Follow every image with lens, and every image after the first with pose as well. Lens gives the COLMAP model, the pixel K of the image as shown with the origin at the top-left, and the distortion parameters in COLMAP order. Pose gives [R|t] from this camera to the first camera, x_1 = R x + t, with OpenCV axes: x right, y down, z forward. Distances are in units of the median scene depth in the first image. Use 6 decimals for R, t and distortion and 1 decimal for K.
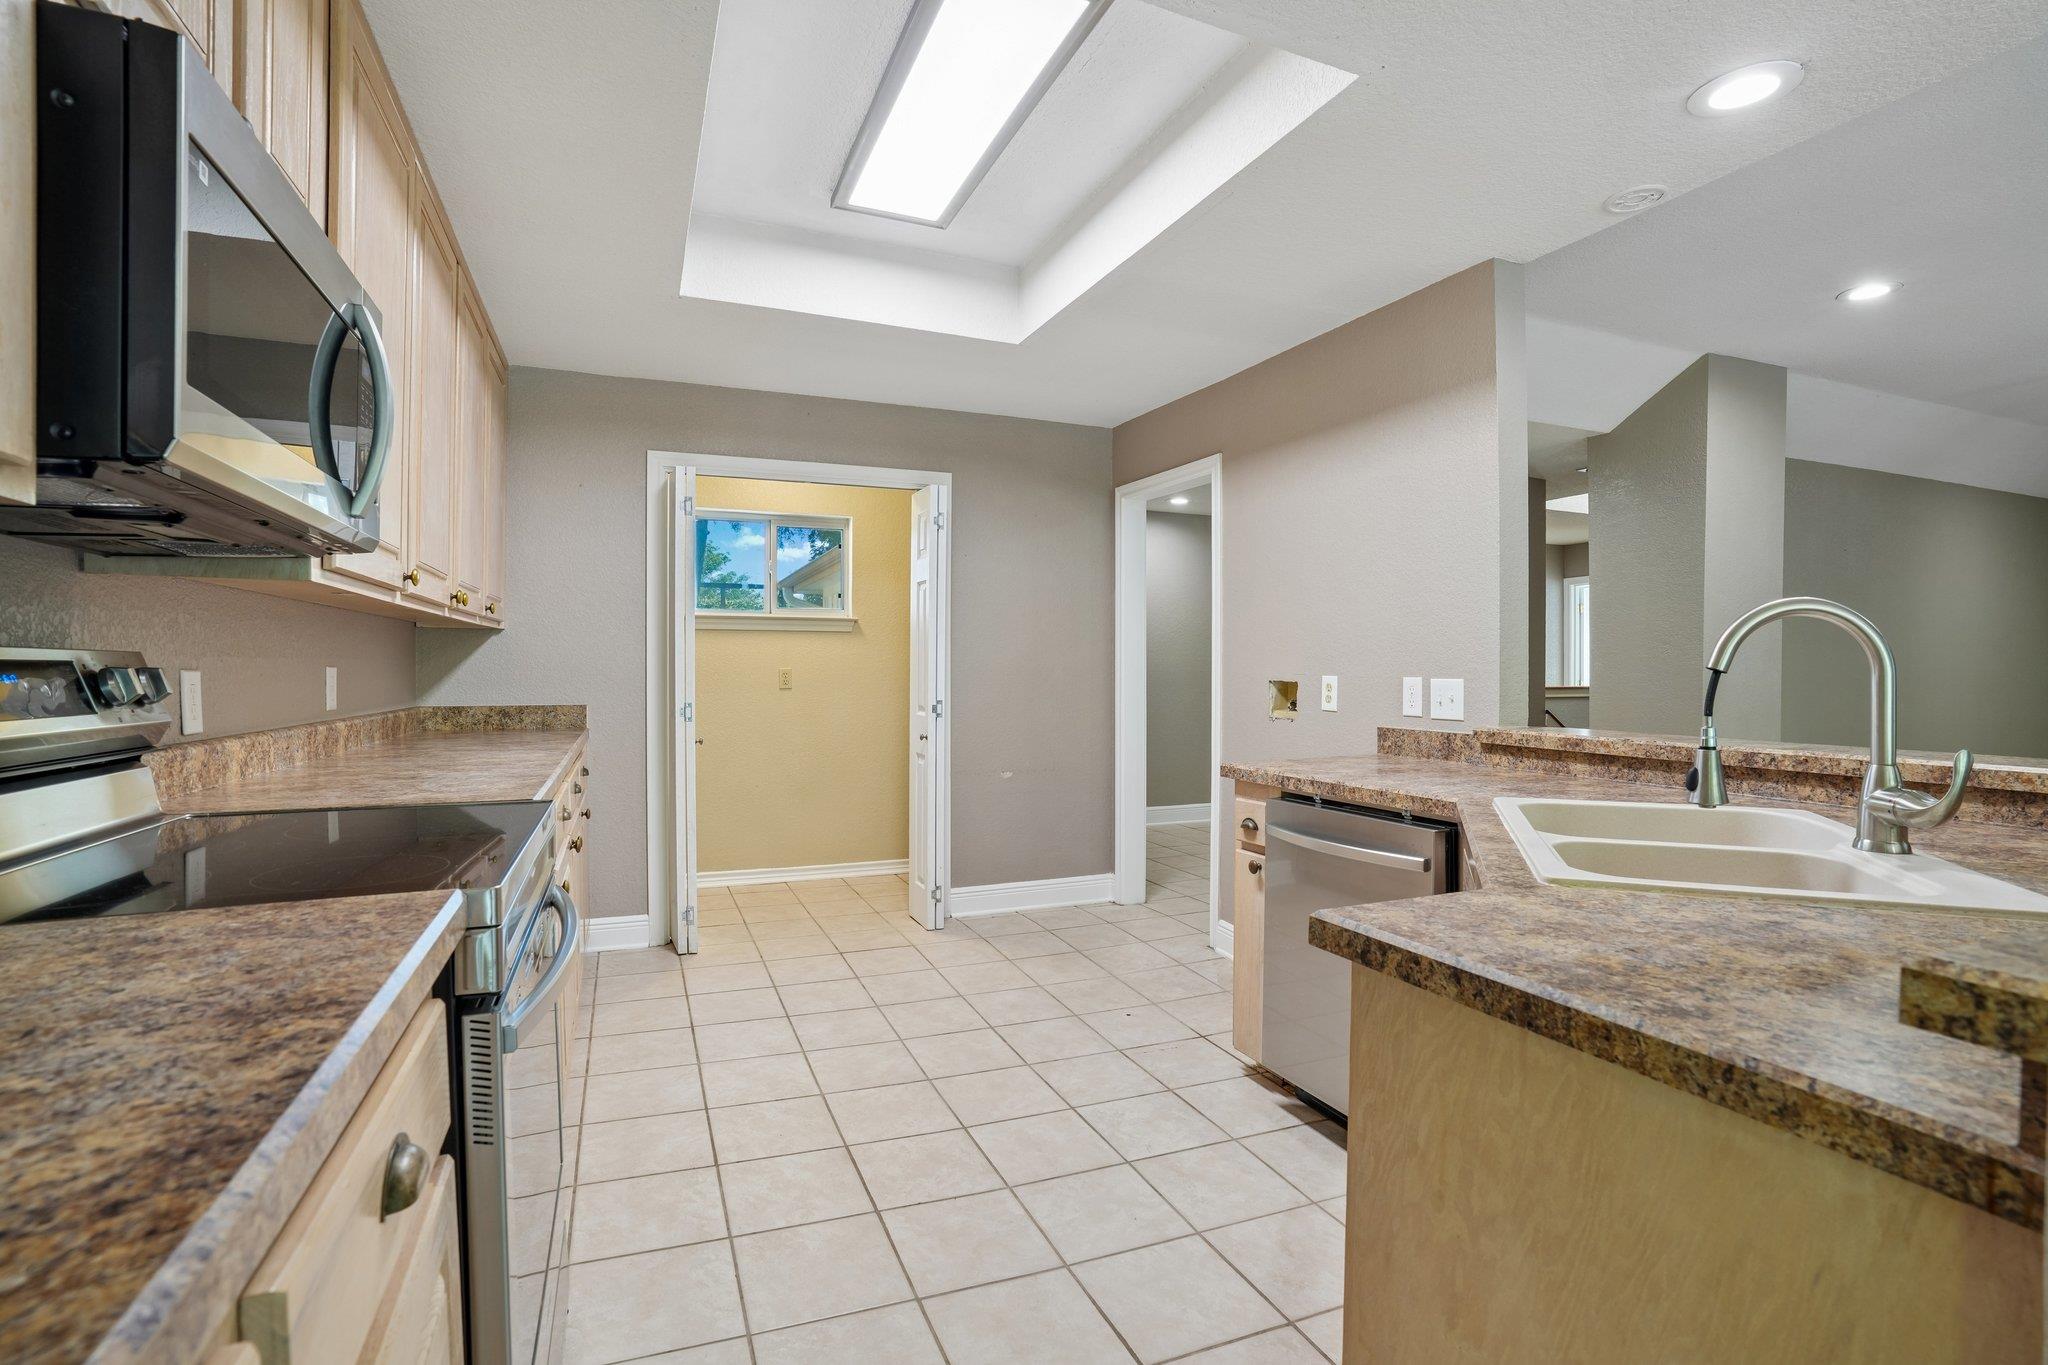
lens RADIAL K [[936.6, 0, 1015.5], [0, 936.6, 693.0], [0, 0, 1]] dist [-0.029485, 0.009521]
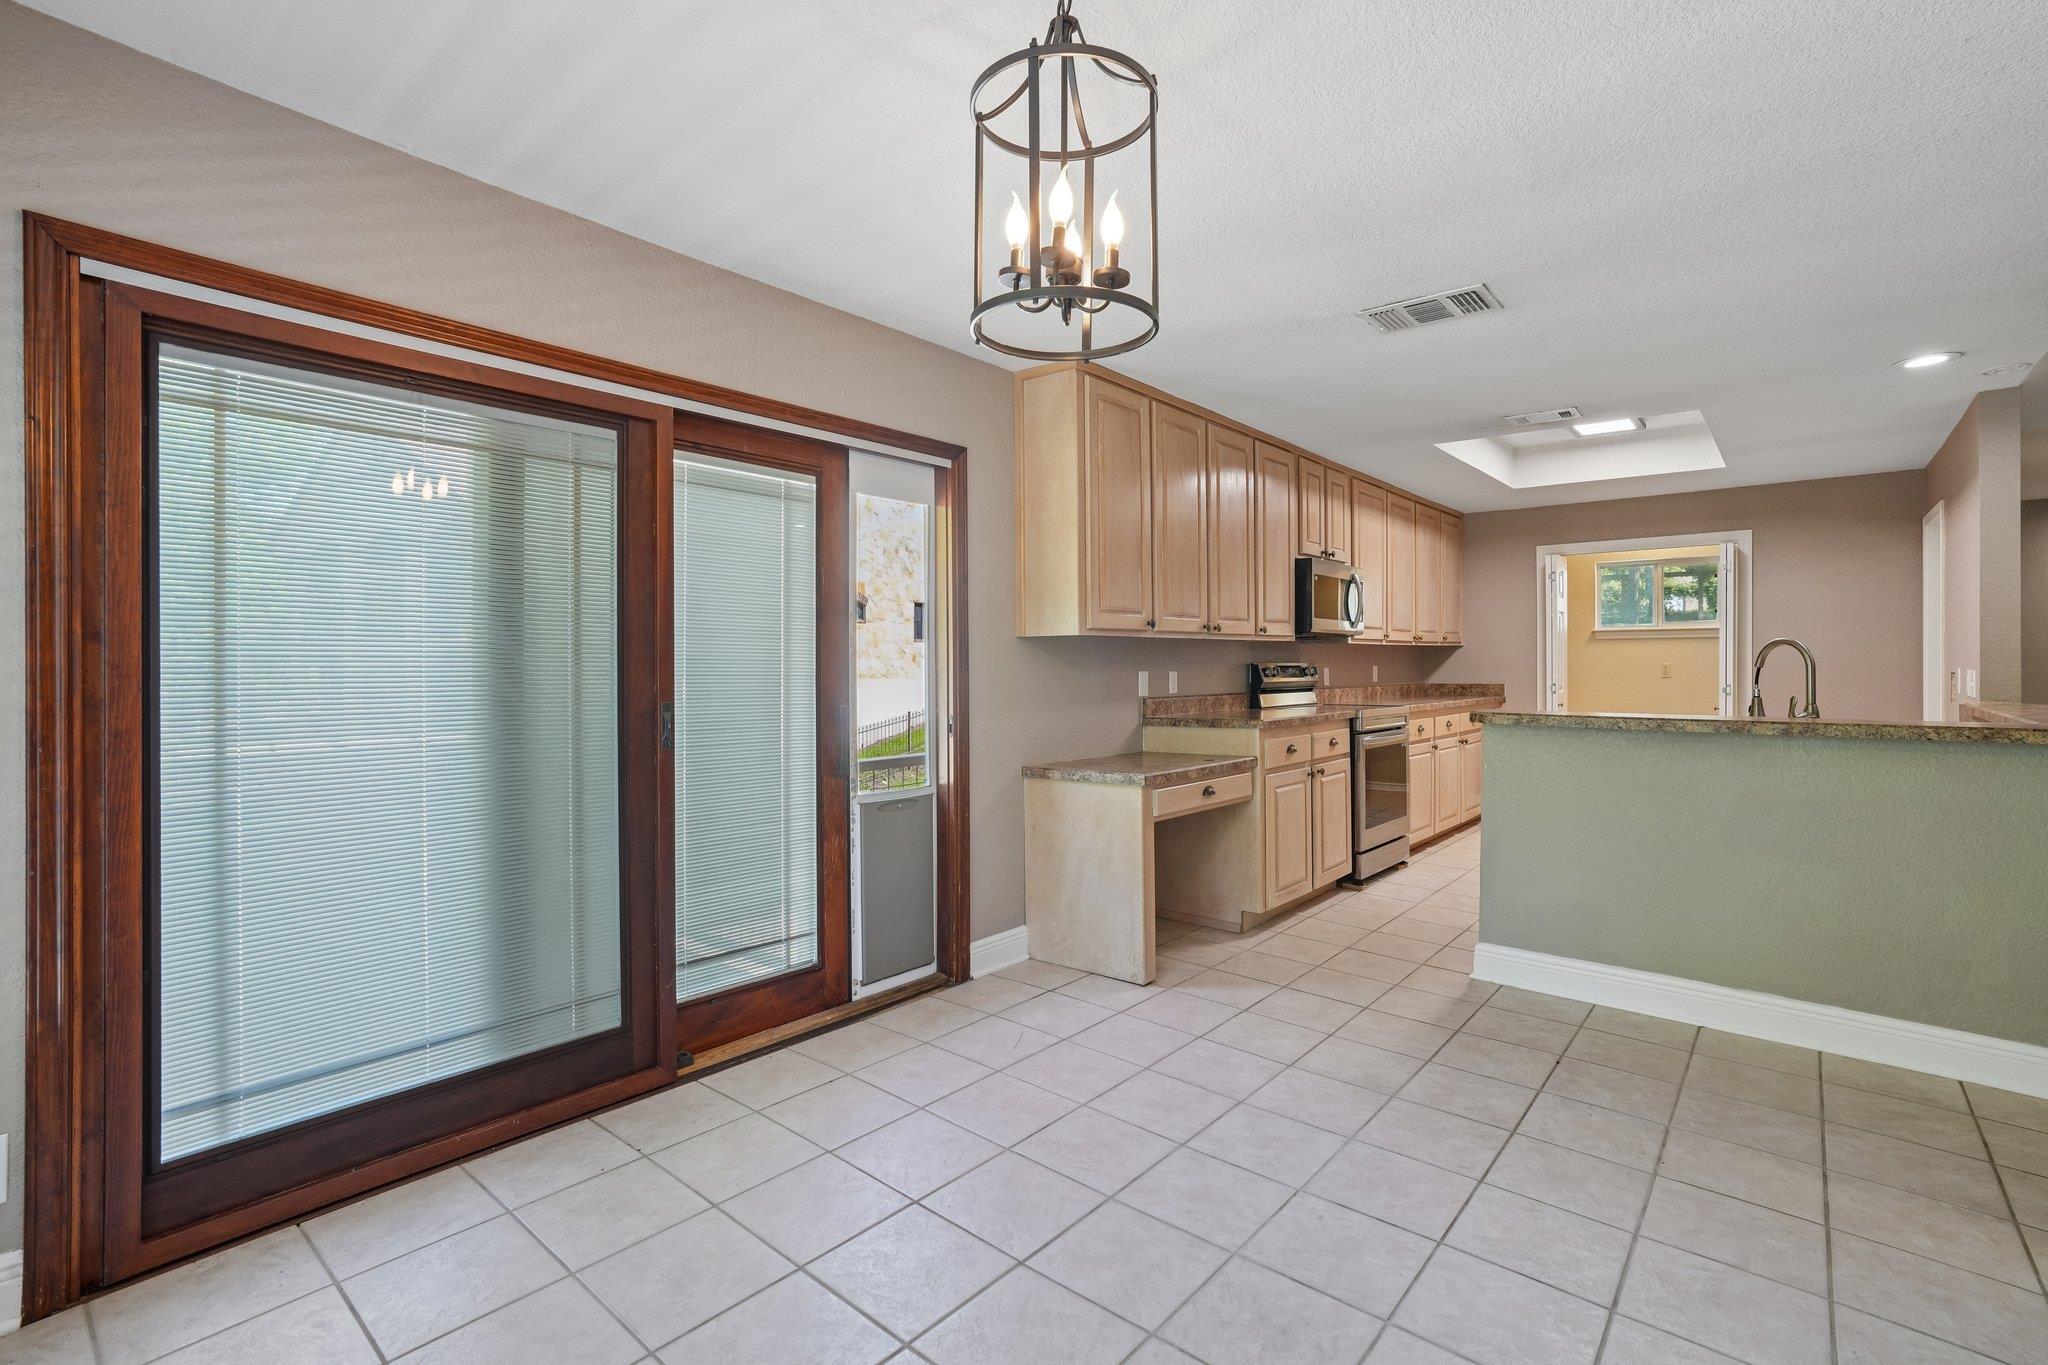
lens RADIAL K [[936.6, 0, 1039.1], [0, 936.6, 670.0], [0, 0, 1]] dist [-0.029485, 0.009521]
pose [[0.464766, 0.000083, -0.885433, 1.204639], [-0.013879, 0.999878, -0.007191, 0.017394], [0.885325, 0.015631, 0.464711, -1.123118]]
